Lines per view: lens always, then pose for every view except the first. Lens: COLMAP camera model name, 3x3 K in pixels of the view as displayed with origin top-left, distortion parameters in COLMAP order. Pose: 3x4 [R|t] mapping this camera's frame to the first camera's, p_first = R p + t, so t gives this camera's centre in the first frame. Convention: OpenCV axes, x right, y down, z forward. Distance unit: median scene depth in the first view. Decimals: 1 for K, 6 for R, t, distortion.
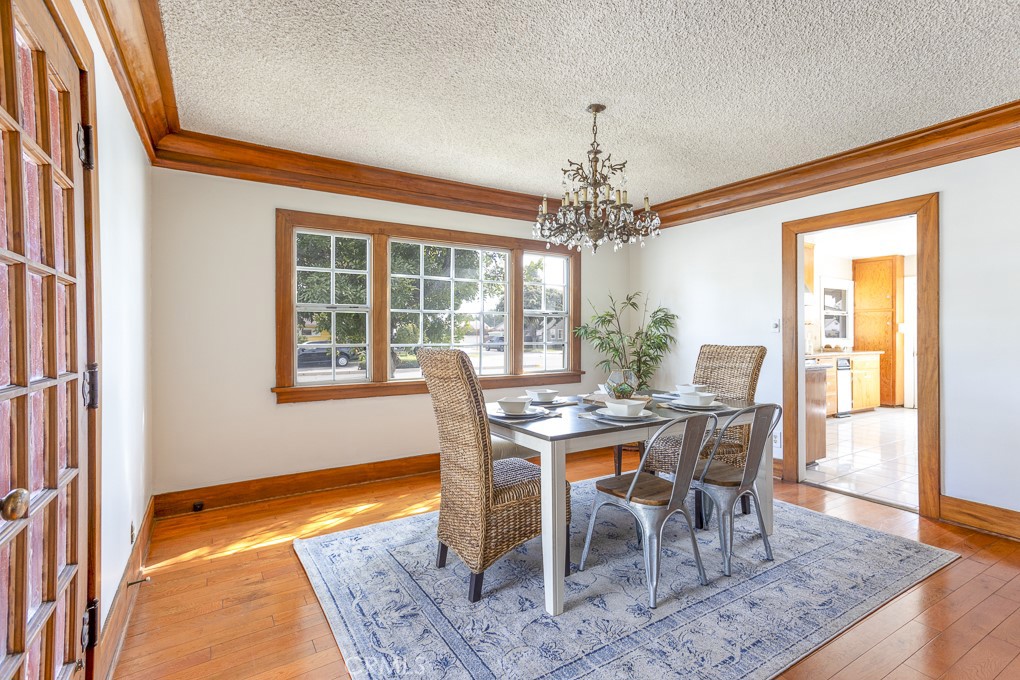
lens RADIAL K [[496.4, 0, 510.4], [0, 496.4, 336.2], [0, 0, 1]] dist [-0.045320, 0.036389]
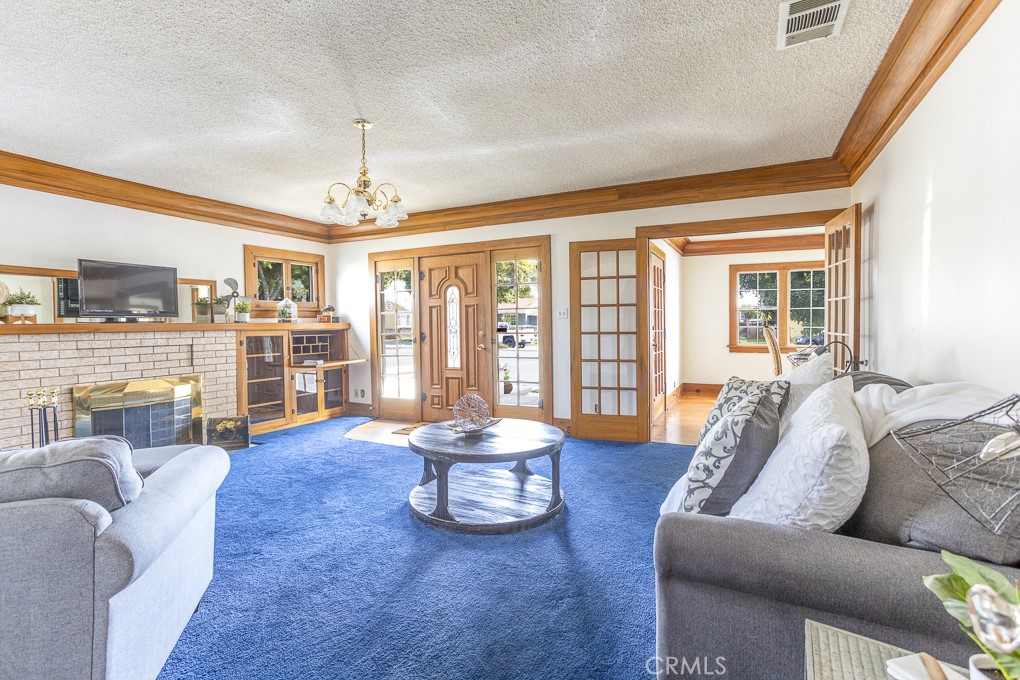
lens RADIAL K [[491.6, 0, 510.0], [0, 491.6, 340.0], [0, 0, 1]] dist [-0.000249, 0.034624]
pose [[0.506764, 0.026291, -0.861684, 0.861455], [0.004823, 0.999433, 0.033330, 0.001414], [0.862071, -0.021046, 0.506350, -0.902296]]
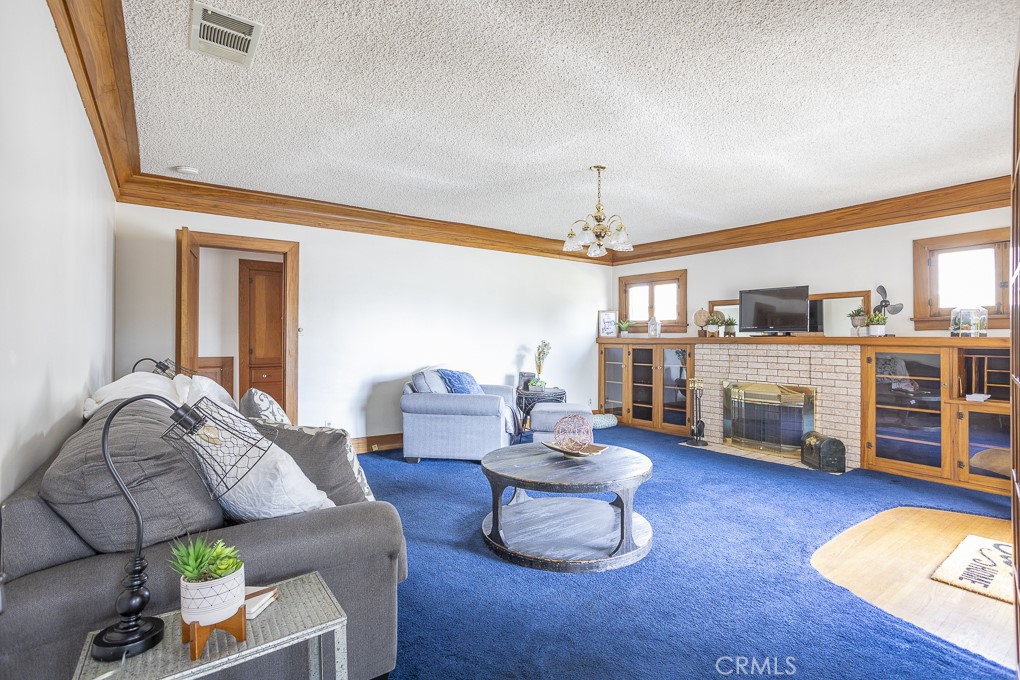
lens RADIAL K [[496.4, 0, 510.4], [0, 496.4, 336.2], [0, 0, 1]] dist [-0.045320, 0.036389]
pose [[-0.997691, -0.004743, -0.067752, 0.243958], [-0.004658, 0.999988, -0.001418, 0.000323], [0.067758, -0.001099, -0.997701, 0.283182]]
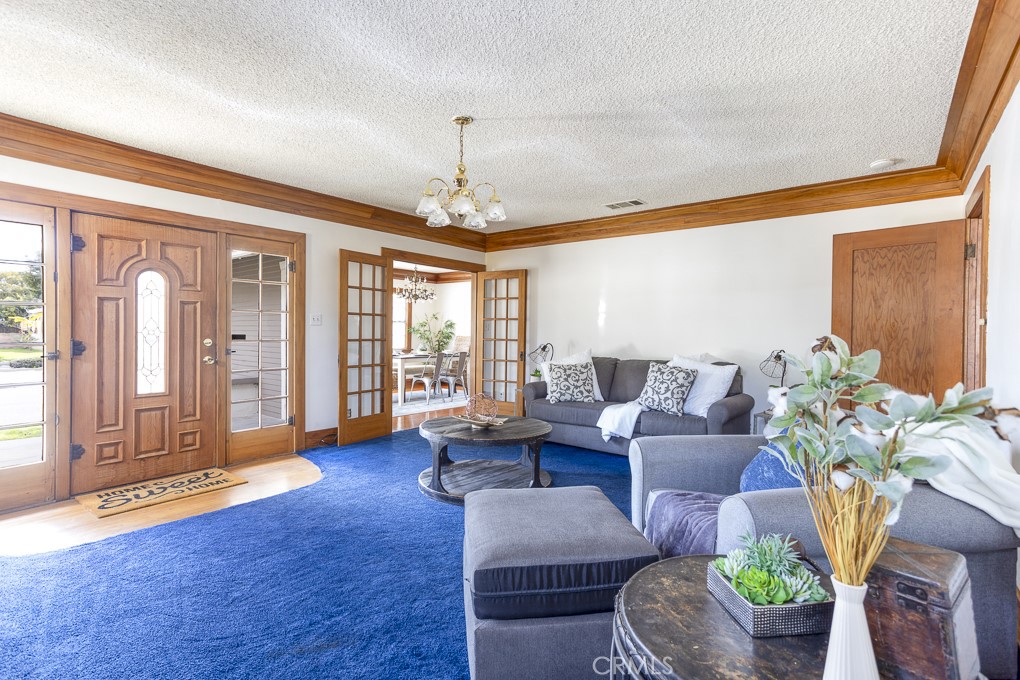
lens RADIAL K [[496.4, 0, 510.4], [0, 496.4, 336.2], [0, 0, 1]] dist [-0.045320, 0.036389]
pose [[0.946943, 0.007895, 0.321304, -0.178659], [-0.009020, 0.999957, 0.002011, 0.010644], [-0.321274, -0.004803, 0.946974, -1.475005]]
